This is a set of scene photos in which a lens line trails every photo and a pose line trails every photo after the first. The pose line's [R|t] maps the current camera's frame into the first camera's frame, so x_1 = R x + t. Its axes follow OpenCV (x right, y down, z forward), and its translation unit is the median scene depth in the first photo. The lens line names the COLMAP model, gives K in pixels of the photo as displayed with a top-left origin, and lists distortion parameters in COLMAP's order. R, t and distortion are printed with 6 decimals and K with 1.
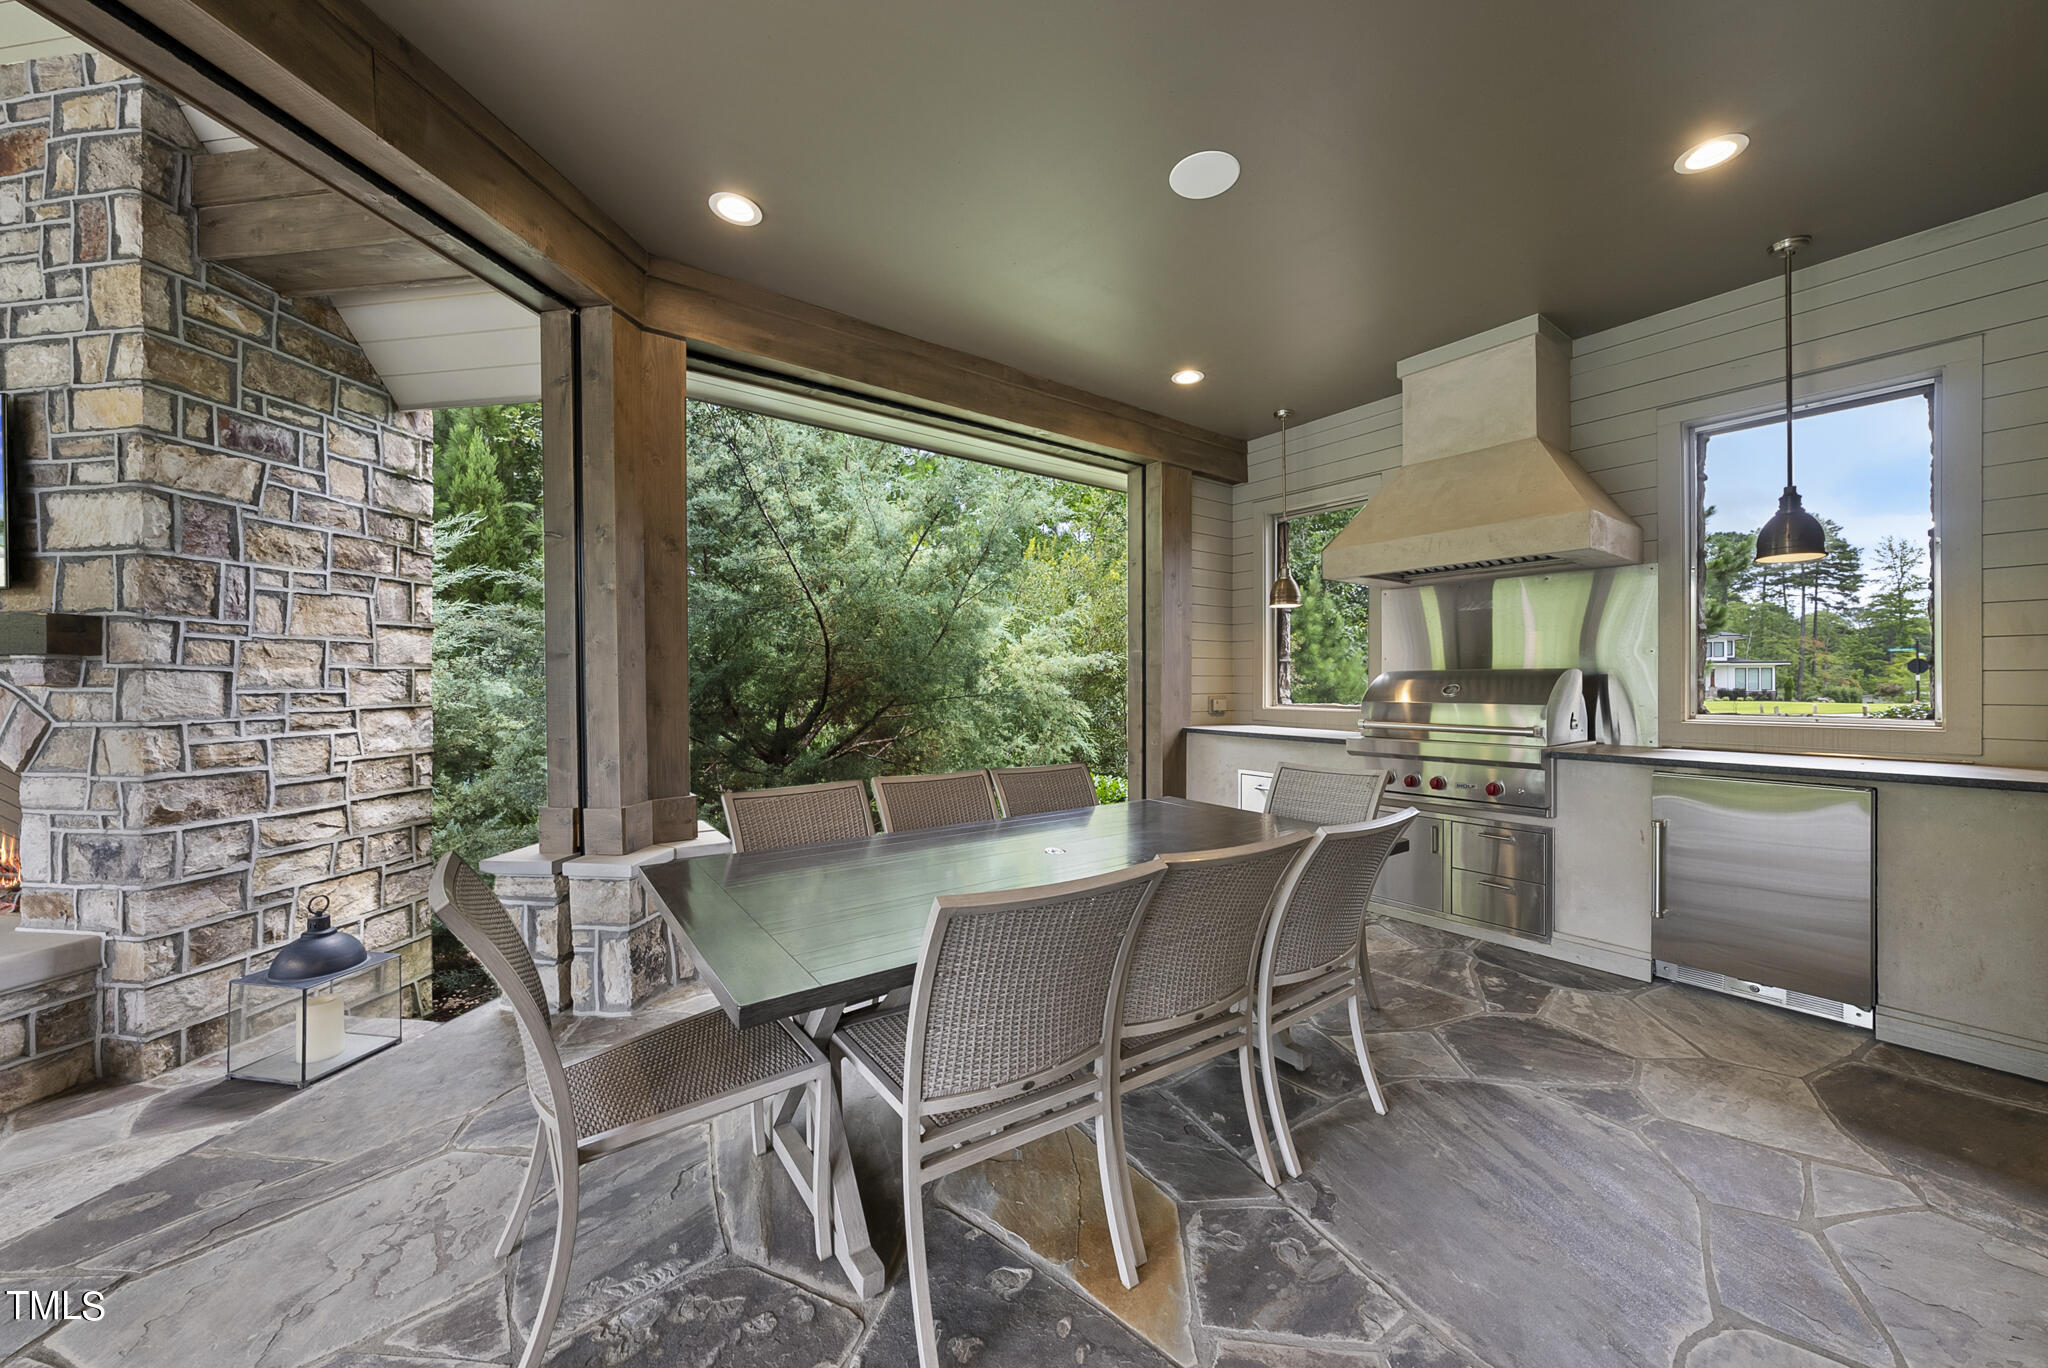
lens RADIAL K [[731.2, 0, 1024.0], [0, 731.2, 684.0], [0, 0, 1]] dist [-0.000946, -0.000130]
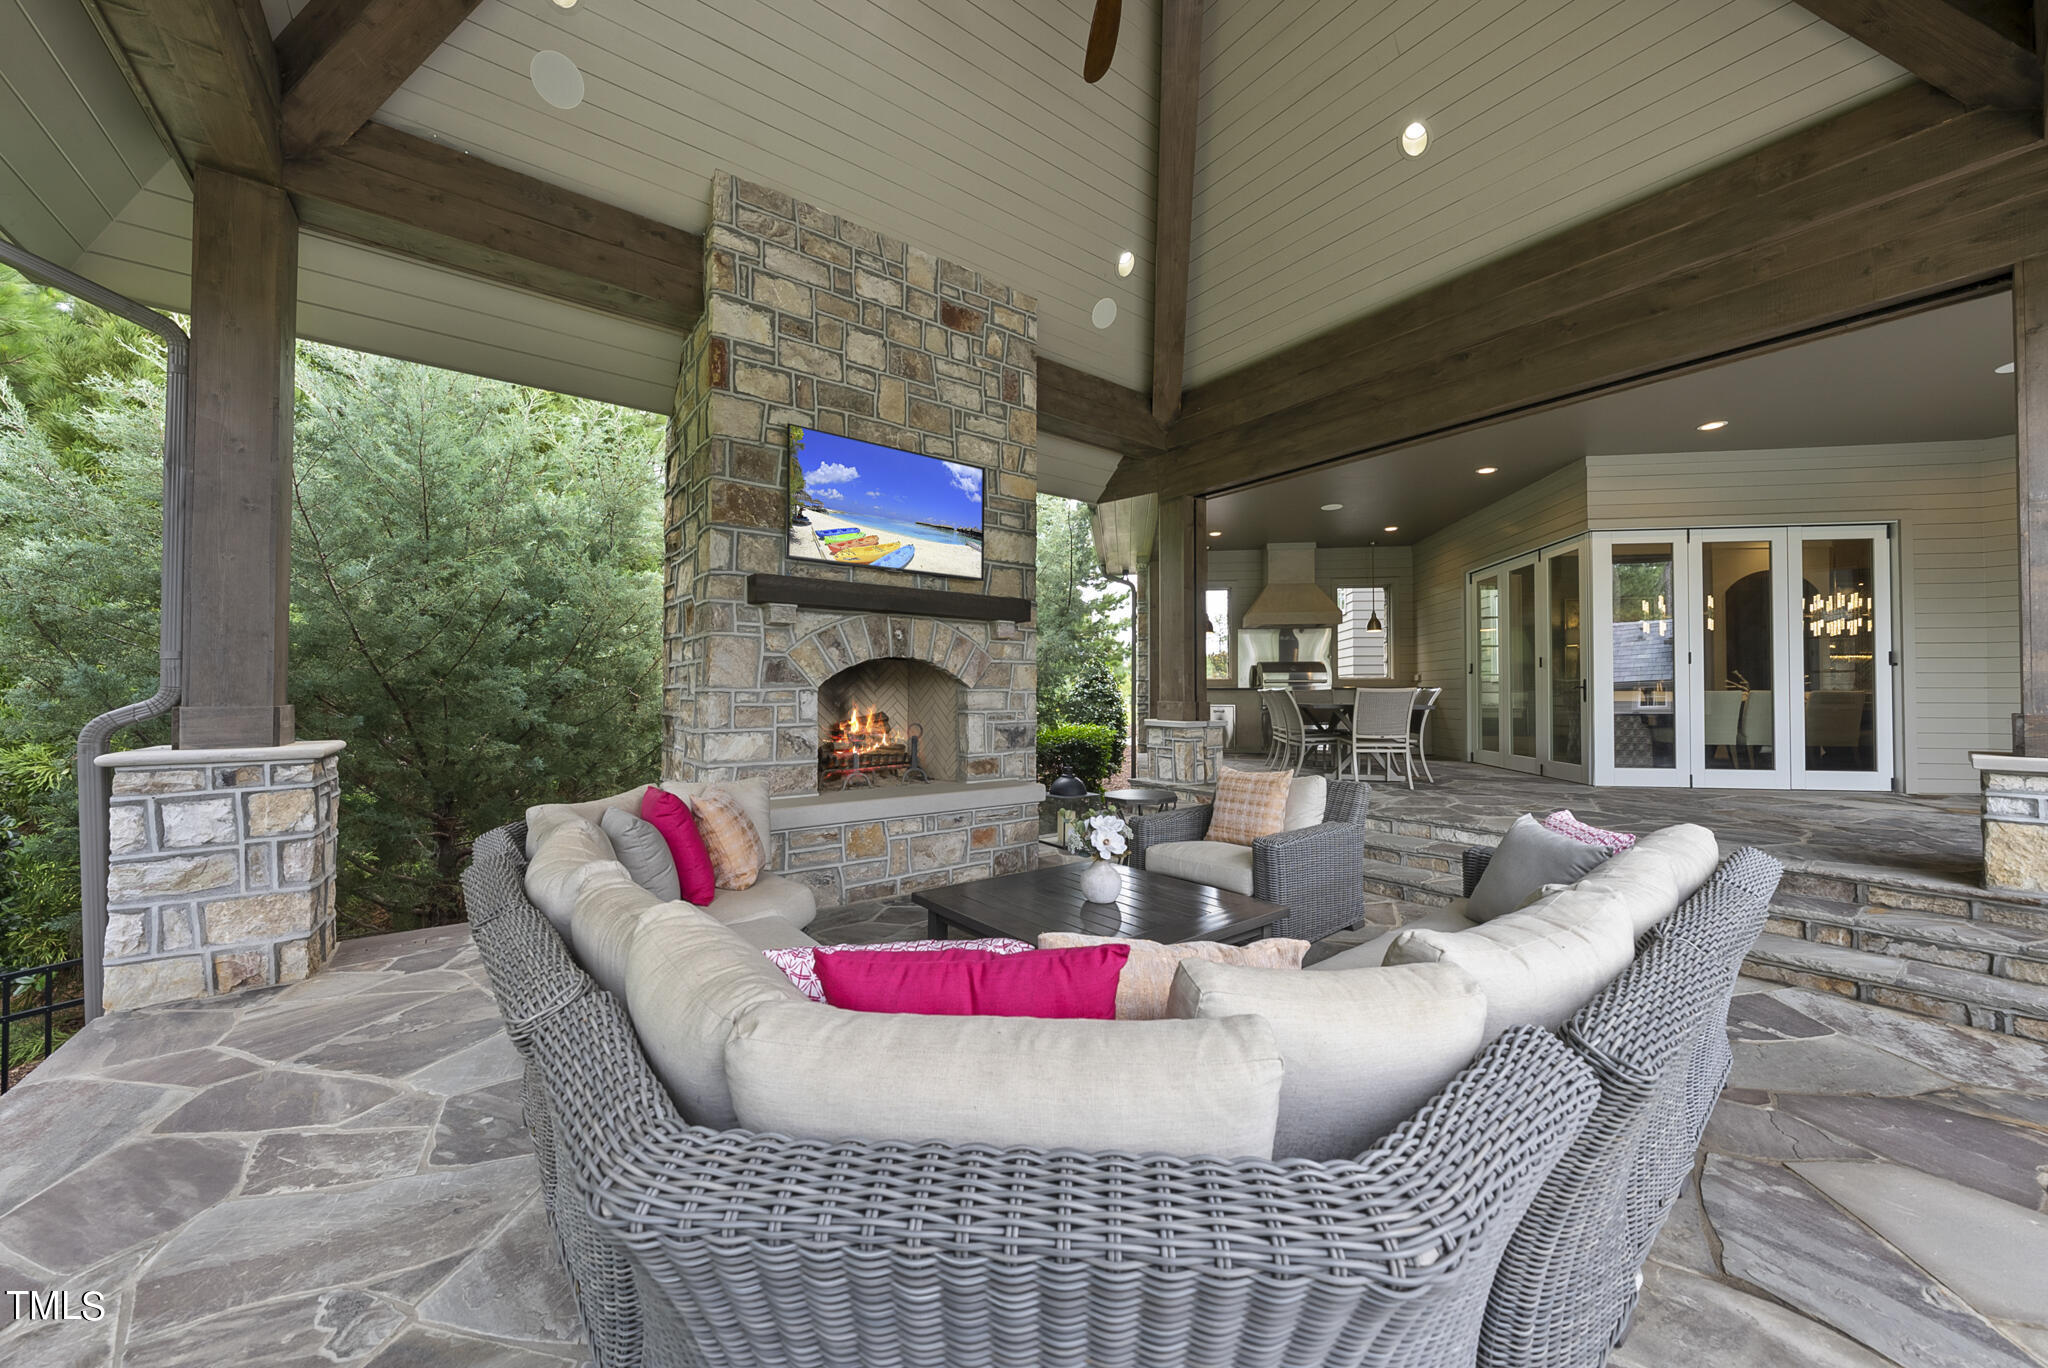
lens RADIAL K [[731.2, 0, 1024.0], [0, 731.2, 684.0], [0, 0, 1]] dist [-0.000946, -0.000130]
pose [[0.702083, 0.012927, 0.711978, -2.497164], [0.000627, 0.999824, -0.018771, 0.141953], [-0.712095, 0.013626, 0.701951, -0.268999]]
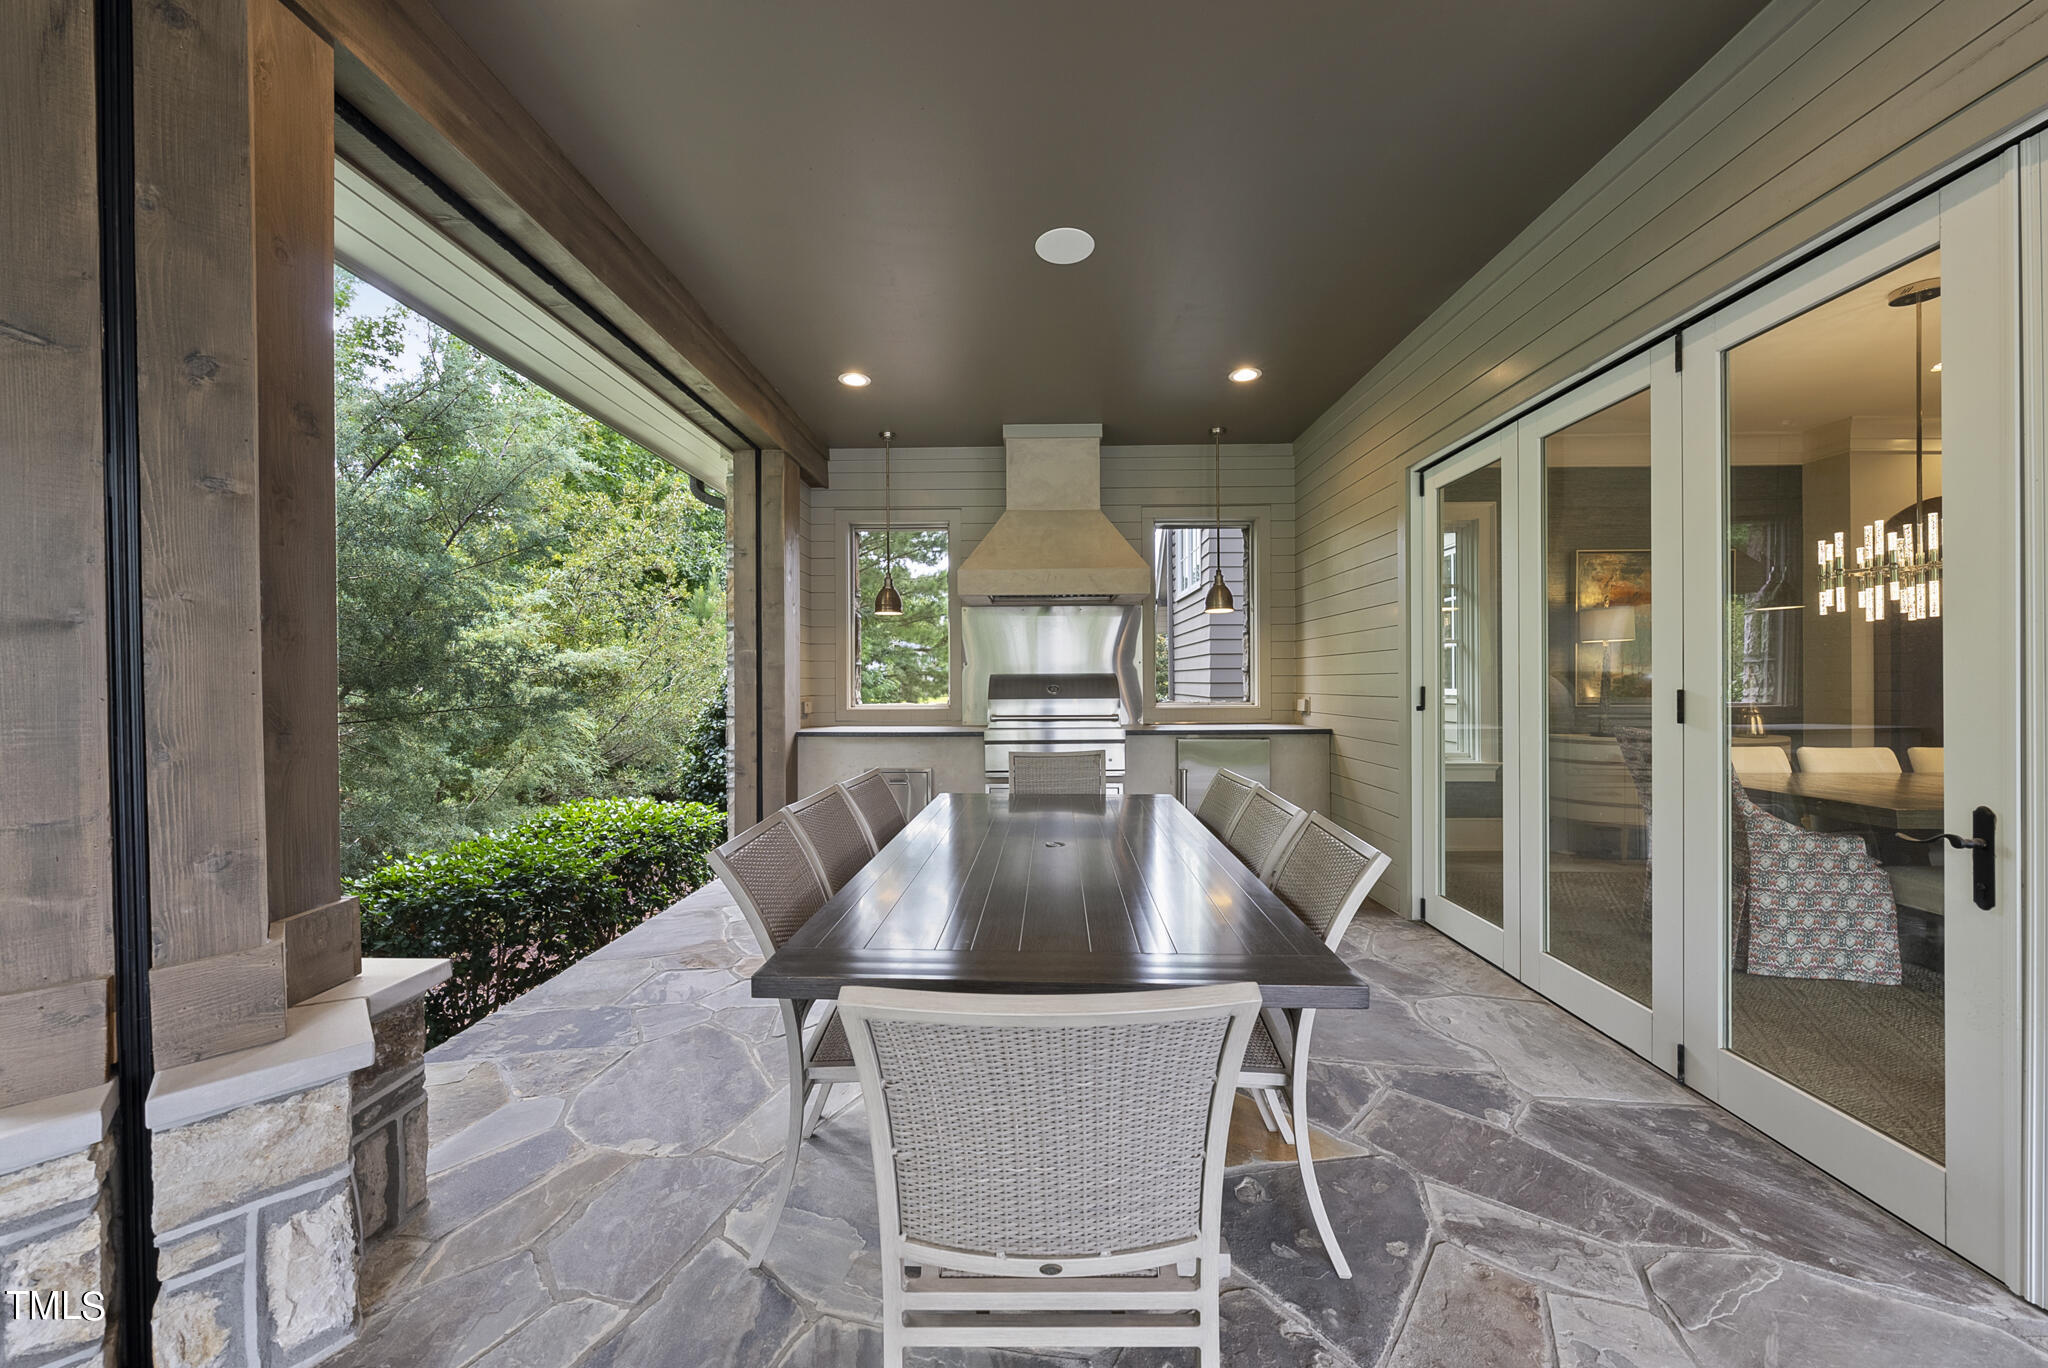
lens RADIAL K [[731.2, 0, 1024.0], [0, 731.2, 684.0], [0, 0, 1]] dist [-0.000946, -0.000130]
pose [[0.614256, -0.004311, 0.789095, -0.563866], [0.007850, 0.999969, -0.000647, -0.000590], [-0.789067, 0.006592, 0.614271, 0.272327]]
